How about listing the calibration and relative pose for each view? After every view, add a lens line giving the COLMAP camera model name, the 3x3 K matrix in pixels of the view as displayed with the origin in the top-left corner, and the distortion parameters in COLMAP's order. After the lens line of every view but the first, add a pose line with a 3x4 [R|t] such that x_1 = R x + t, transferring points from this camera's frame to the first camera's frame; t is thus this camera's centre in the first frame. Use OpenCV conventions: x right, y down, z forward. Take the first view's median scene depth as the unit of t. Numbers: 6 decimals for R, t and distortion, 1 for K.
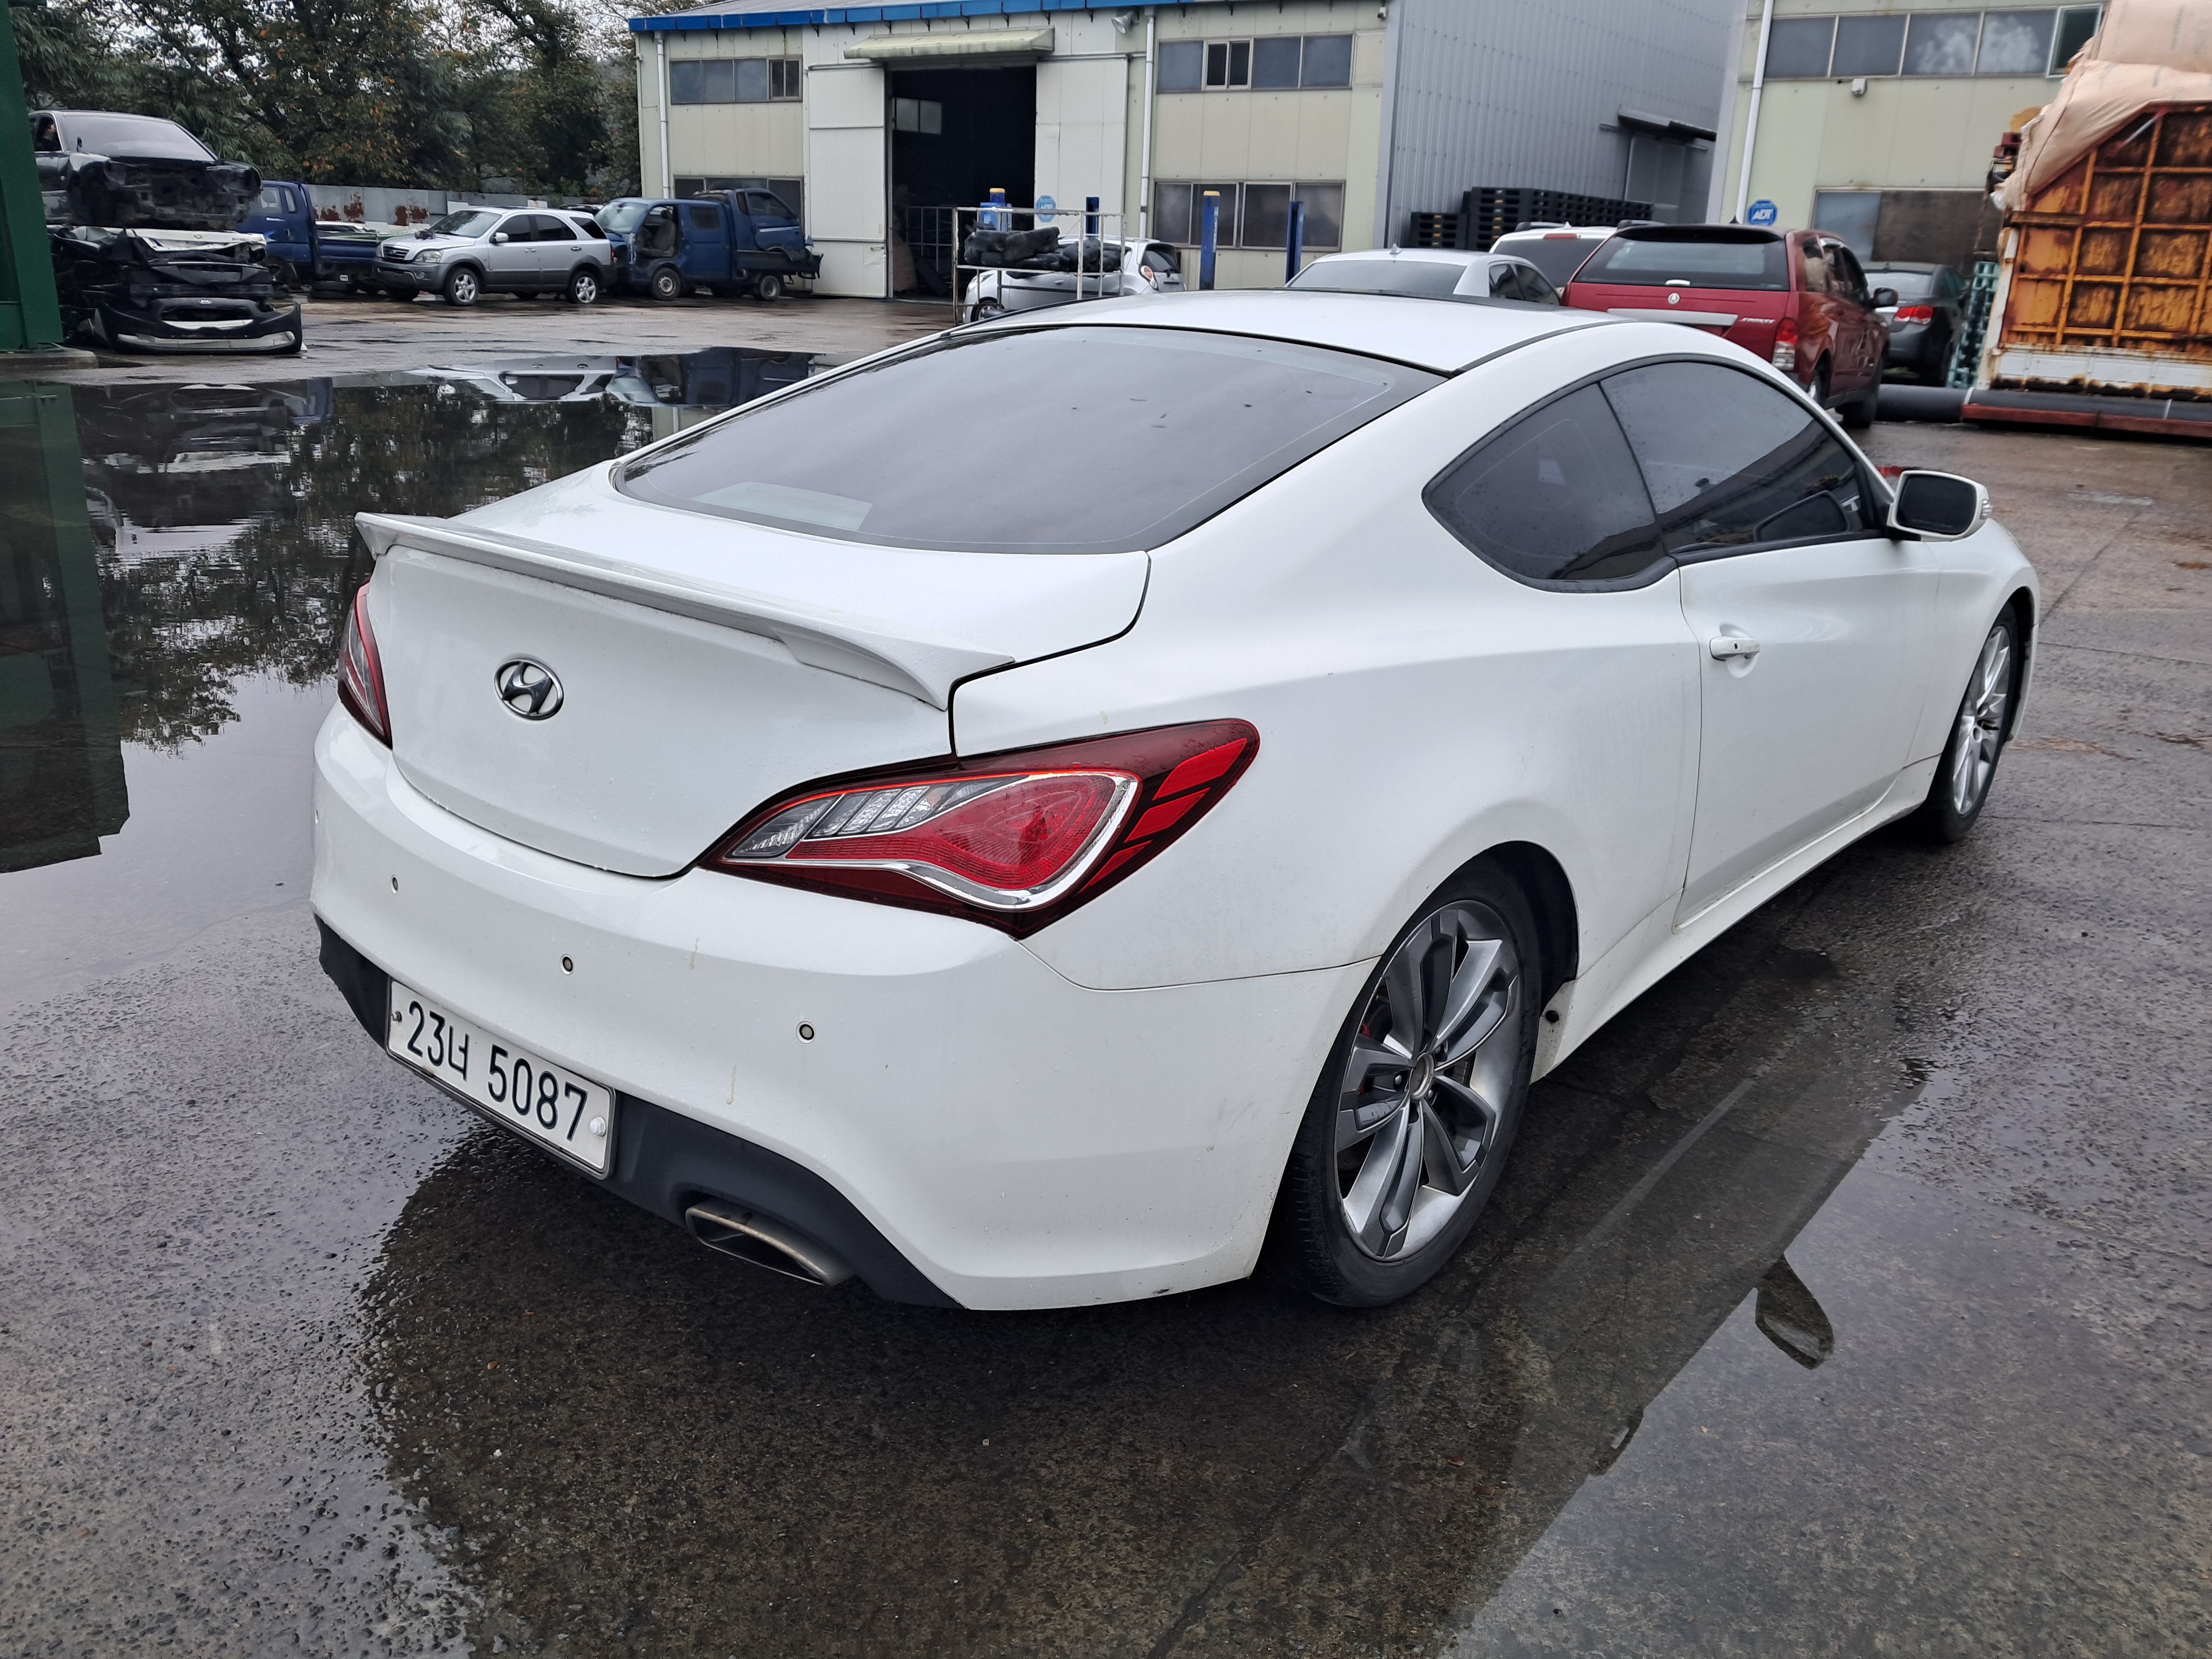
lens RADIAL K [[1736.0, 0, 1101.9], [0, 1736.0, 818.2], [0, 0, 1]] dist [0.000058, -0.005742]
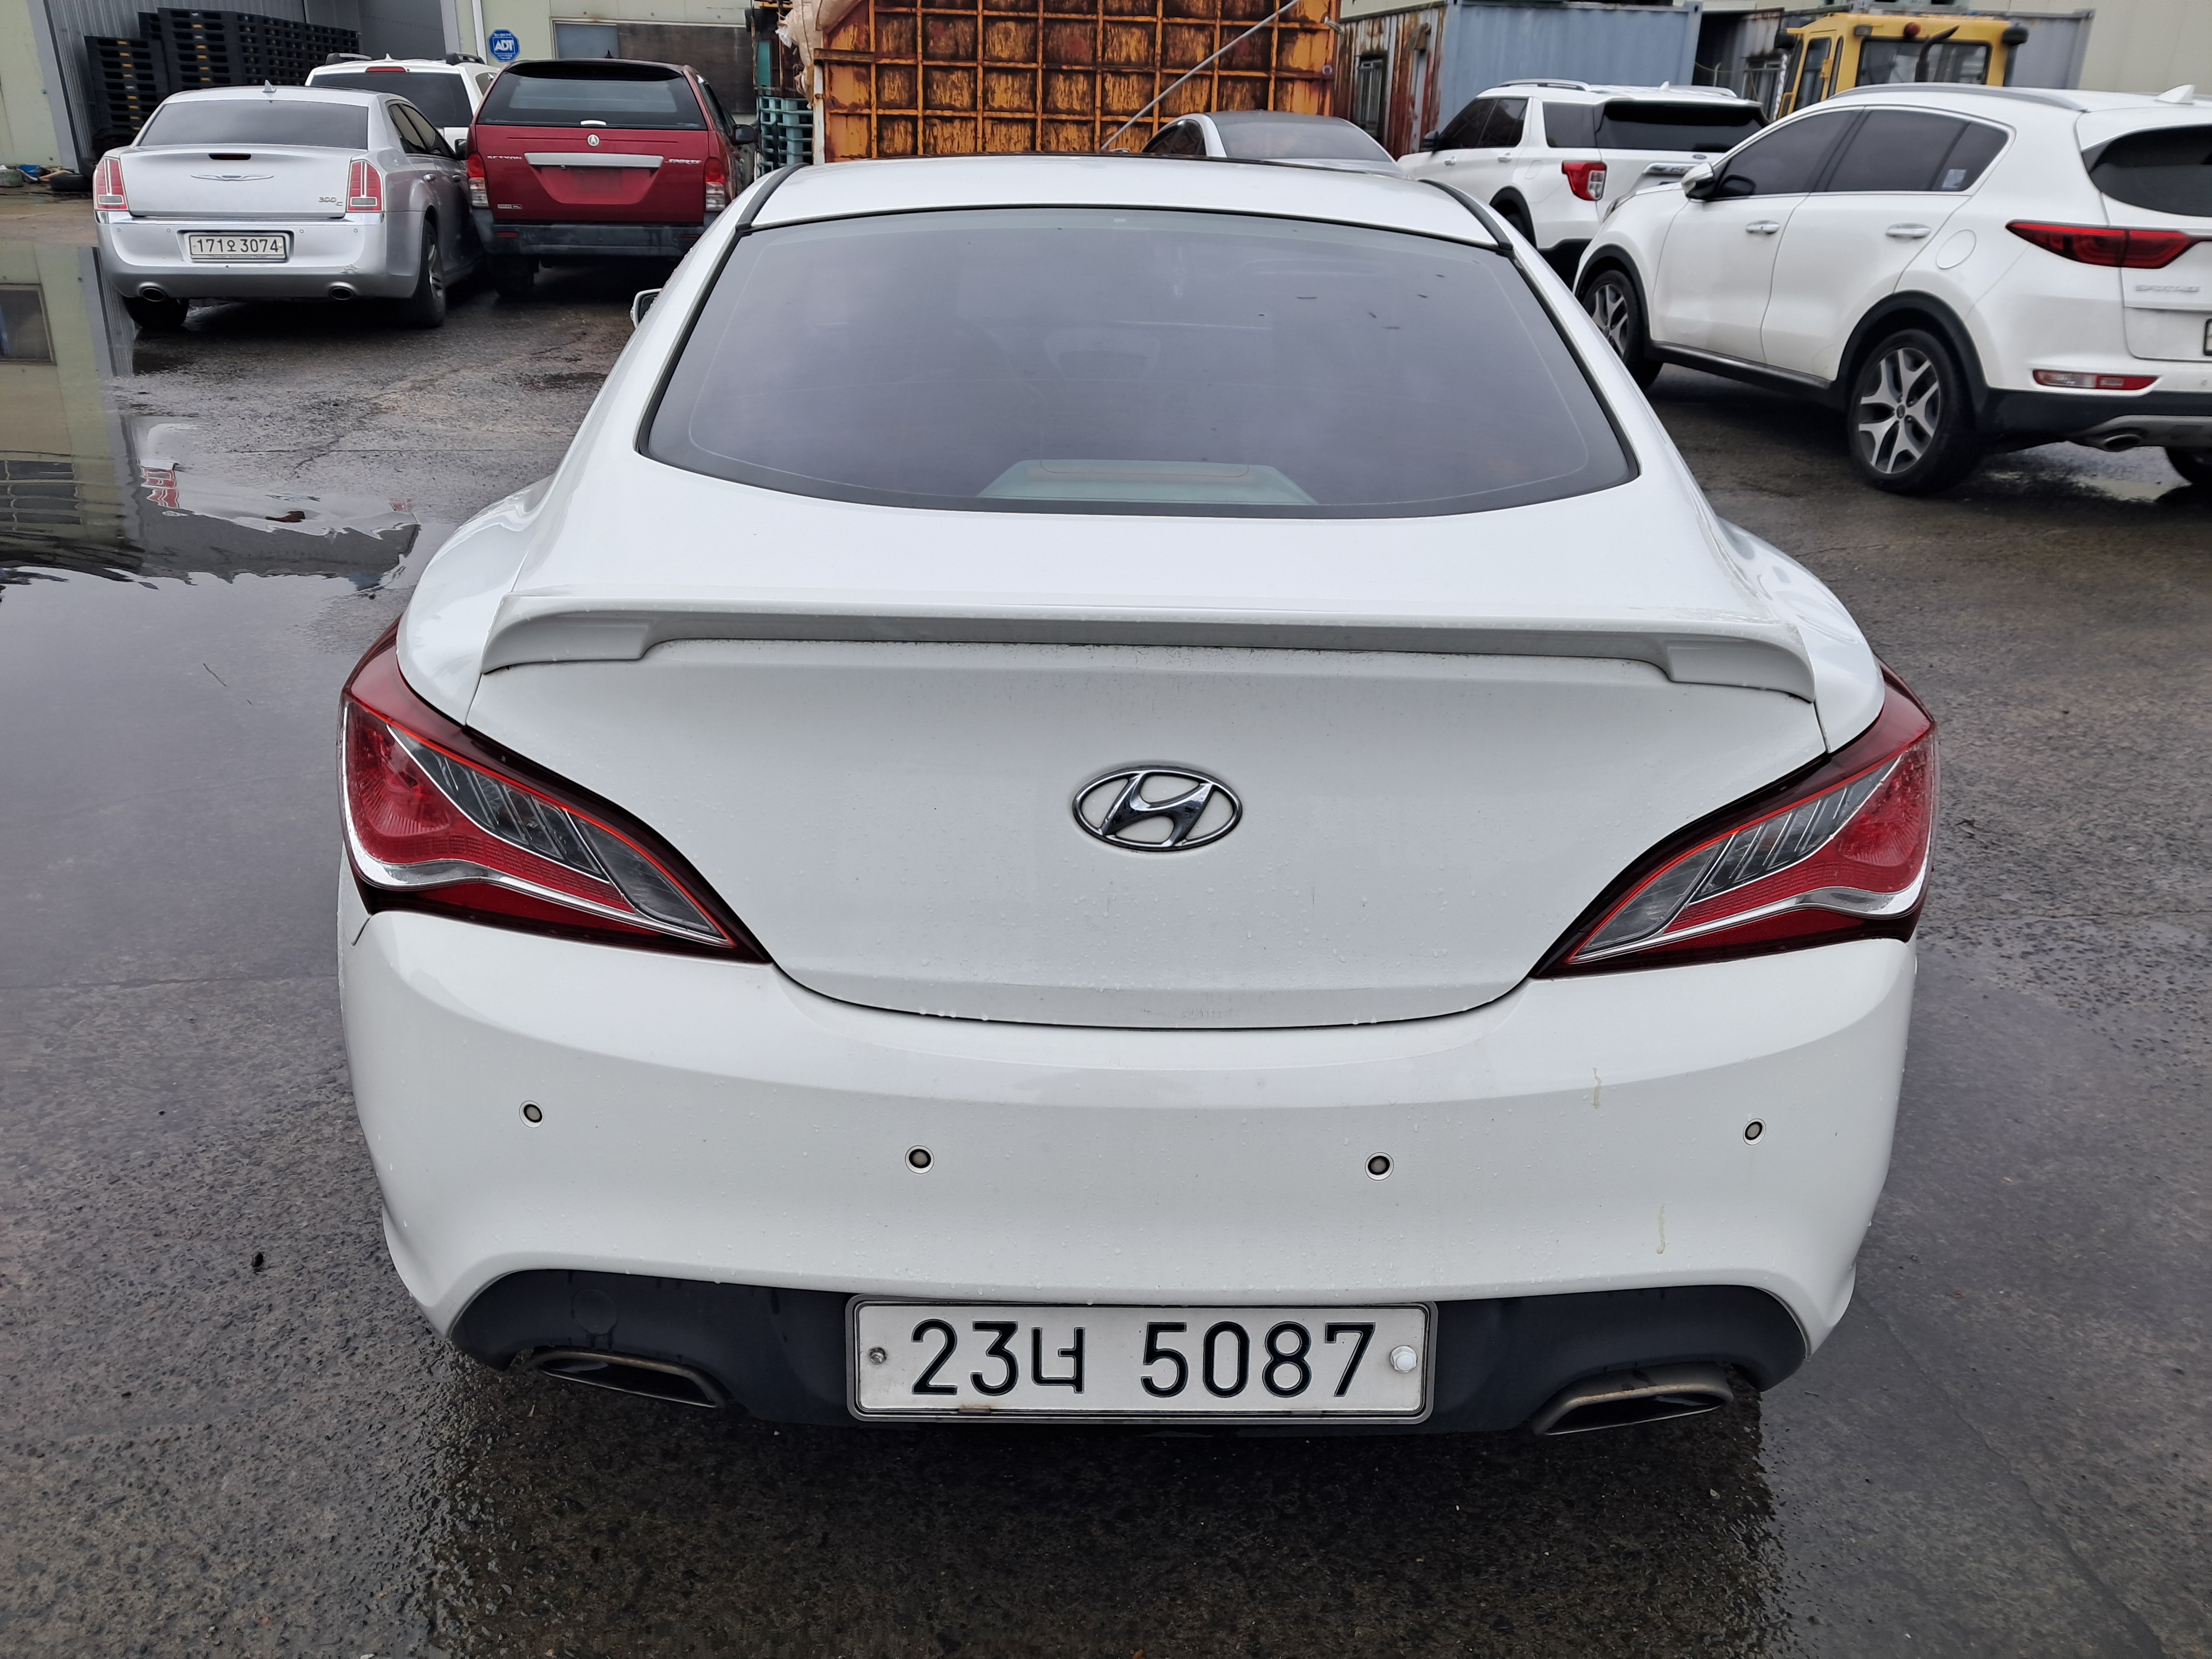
lens RADIAL K [[1736.0, 0, 1079.2], [0, 1736.0, 800.1], [0, 0, 1]] dist [0.000058, -0.005742]
pose [[0.760724, -0.246345, 0.600511, -0.764756], [0.199297, 0.969138, 0.145097, -0.183735], [-0.617721, 0.009301, 0.786342, 0.493250]]
